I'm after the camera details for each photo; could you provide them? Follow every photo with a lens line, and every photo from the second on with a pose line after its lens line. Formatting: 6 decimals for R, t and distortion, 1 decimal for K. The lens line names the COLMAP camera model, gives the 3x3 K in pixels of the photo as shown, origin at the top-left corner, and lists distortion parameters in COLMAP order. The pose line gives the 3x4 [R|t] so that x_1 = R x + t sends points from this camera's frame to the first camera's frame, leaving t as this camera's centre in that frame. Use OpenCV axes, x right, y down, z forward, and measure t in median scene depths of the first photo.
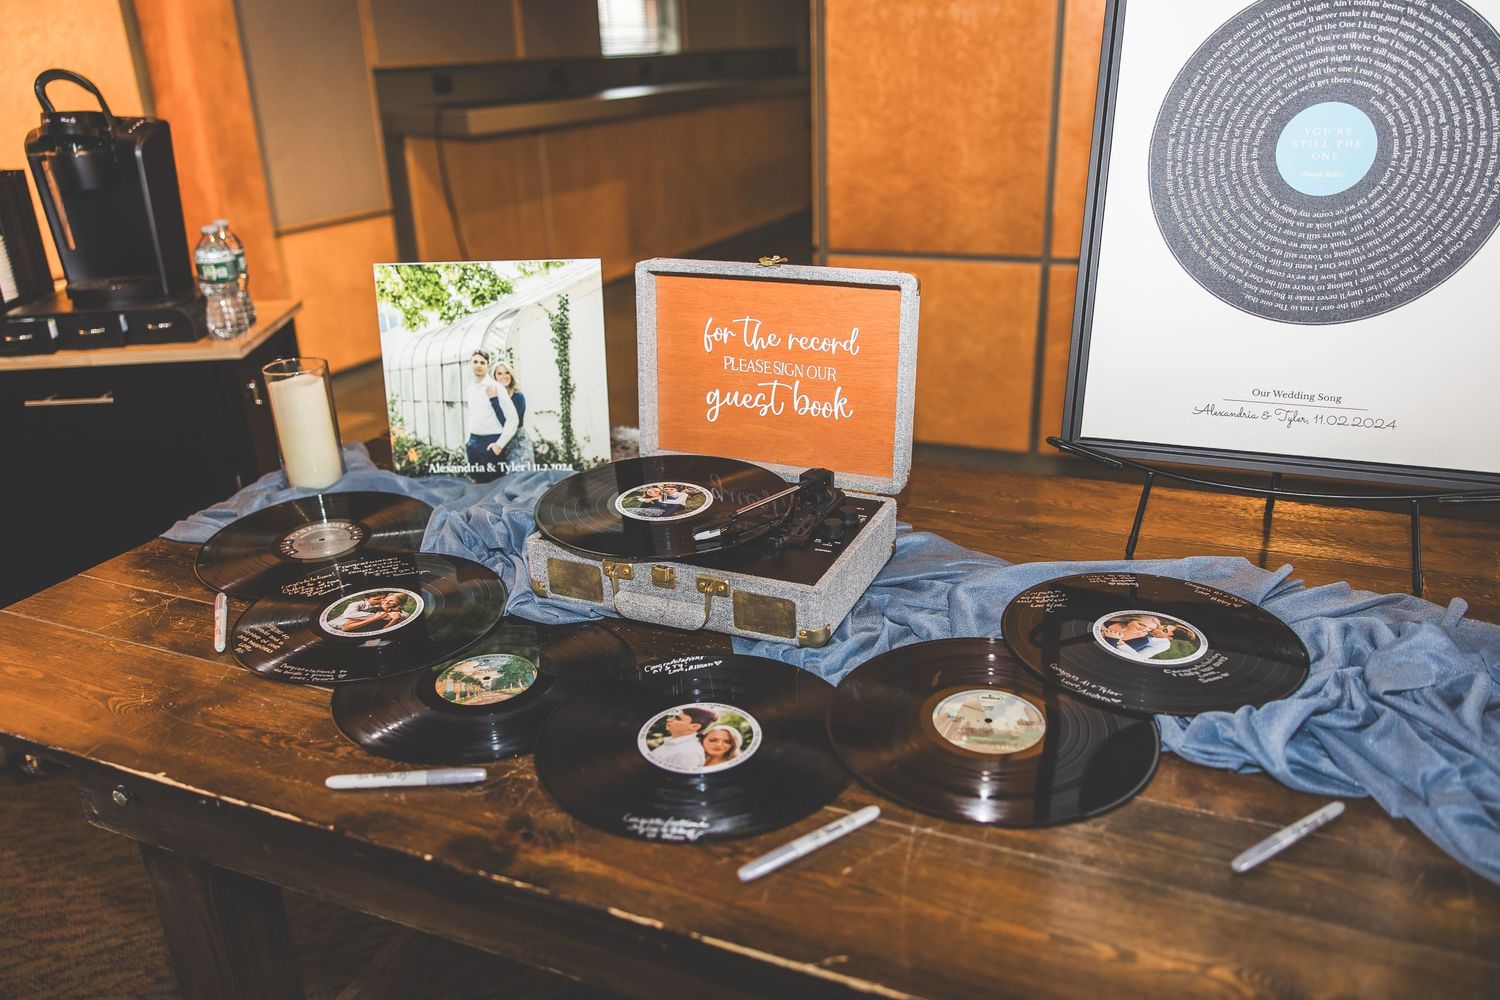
lens RADIAL K [[1160.6, 0, 750.0], [0, 1160.6, 500.0], [0, 0, 1]] dist [-0.002390, 0.003065]
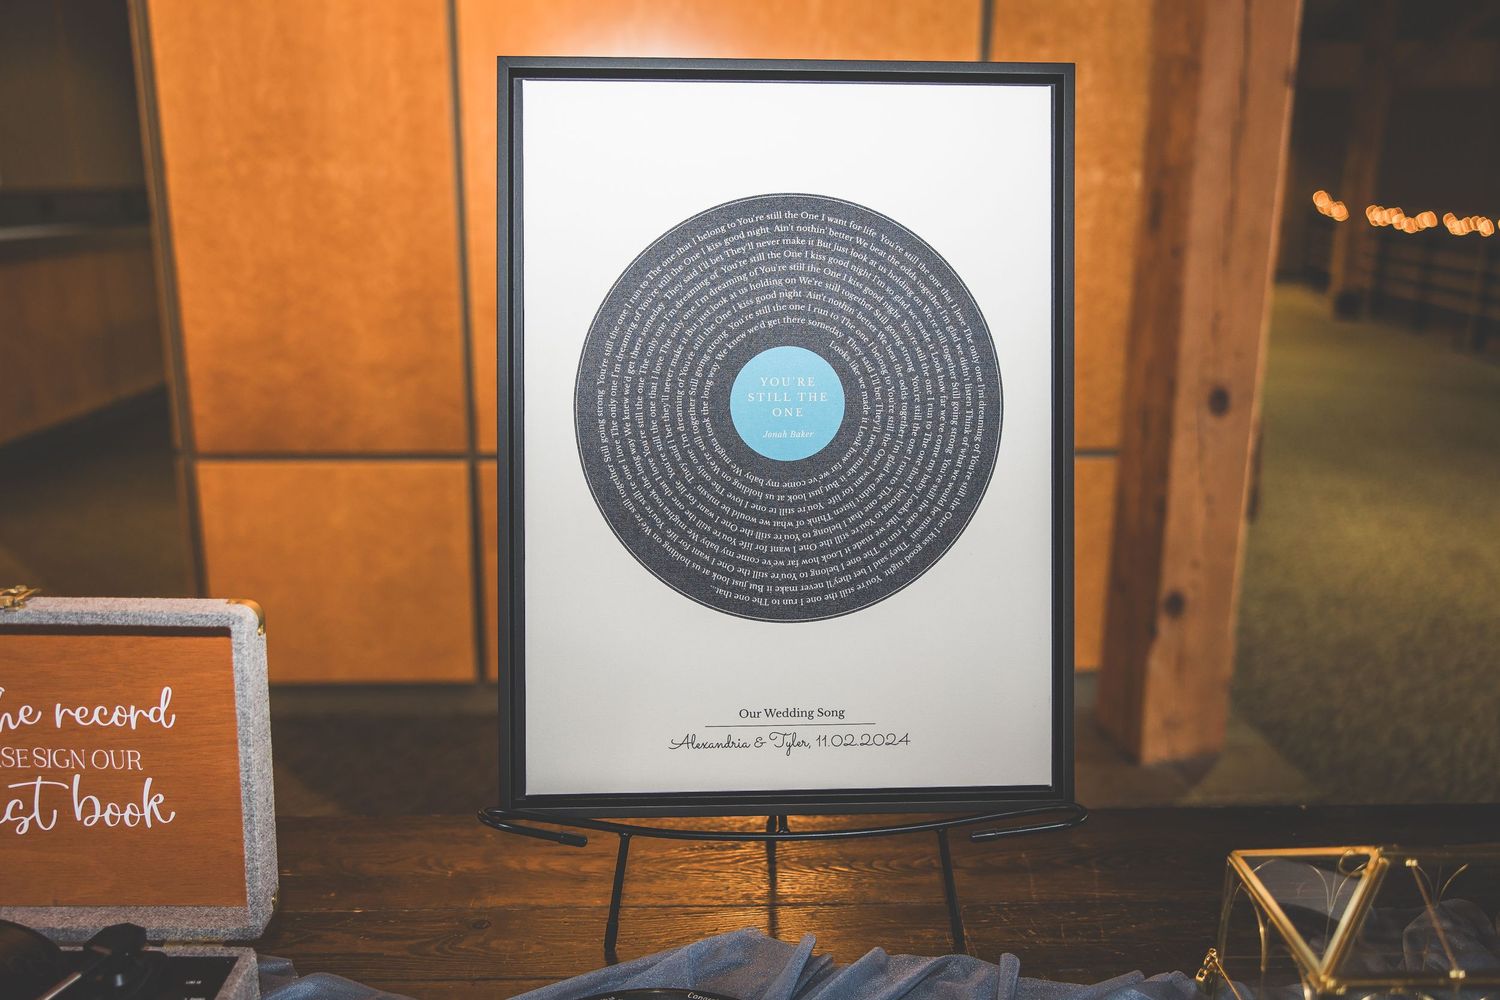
lens RADIAL K [[1277.0, 0, 750.0], [0, 1277.0, 500.0], [0, 0, 1]] dist [-0.015028, 0.007833]
pose [[0.899760, -0.068847, 0.430921, 0.091547], [0.124265, 0.987016, -0.101771, -0.149277], [-0.418319, 0.145117, 0.896633, 0.234418]]
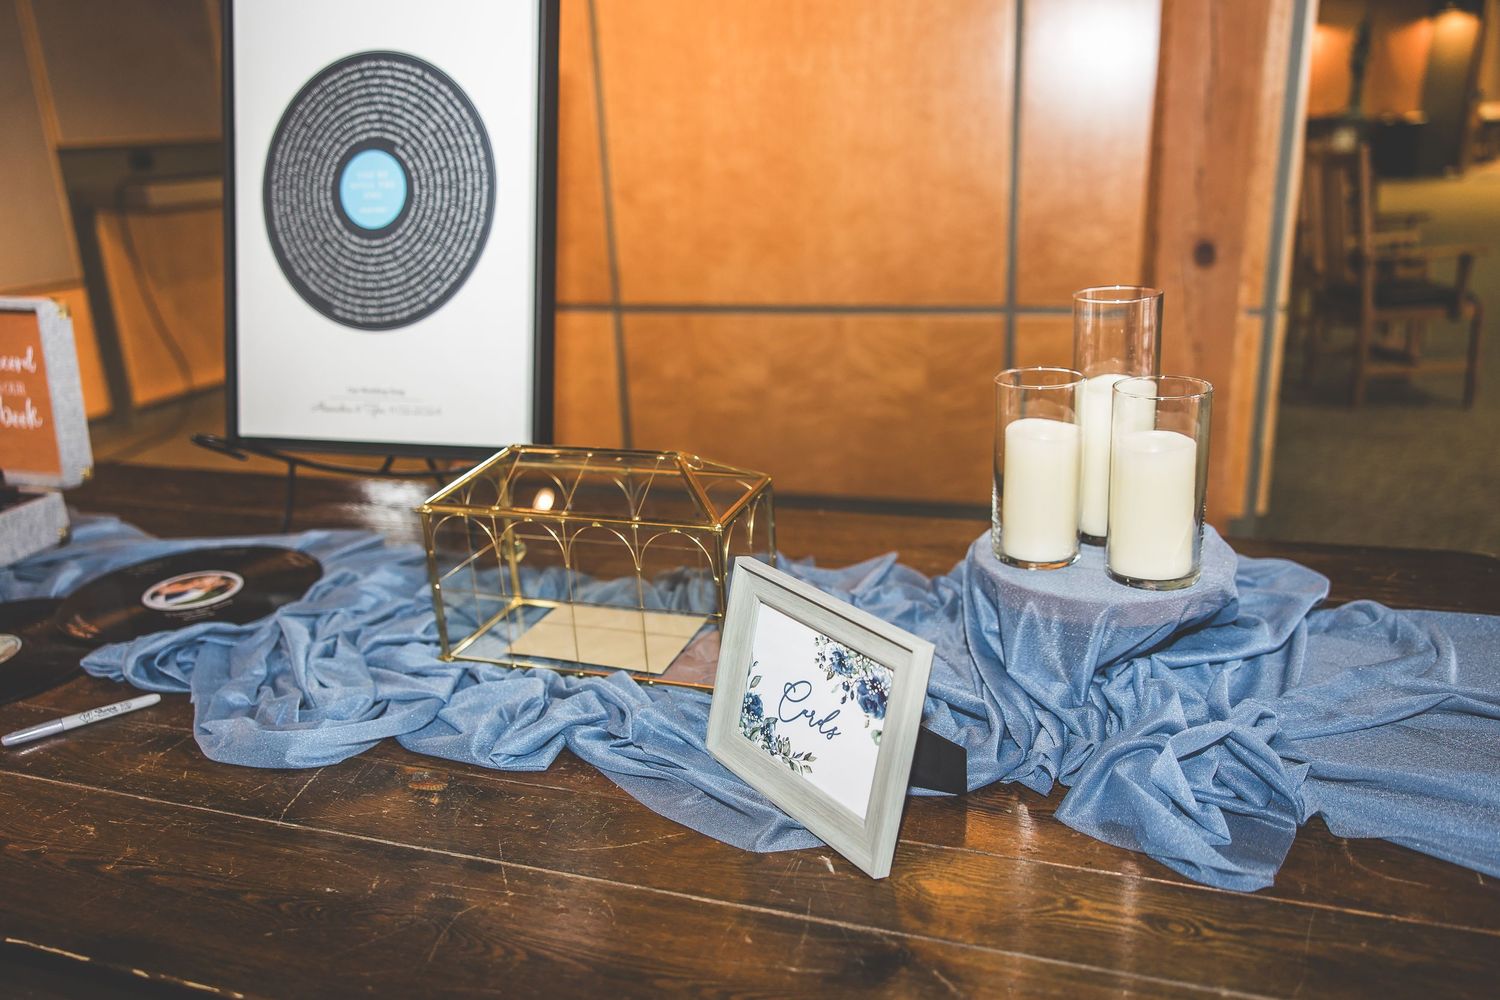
lens RADIAL K [[1160.6, 0, 750.0], [0, 1160.6, 500.0], [0, 0, 1]] dist [-0.002390, 0.003065]
pose [[0.996330, -0.037719, 0.076838, 0.773514], [0.042077, 0.997548, -0.055917, 0.108216], [-0.074540, 0.058945, 0.995474, -0.226996]]
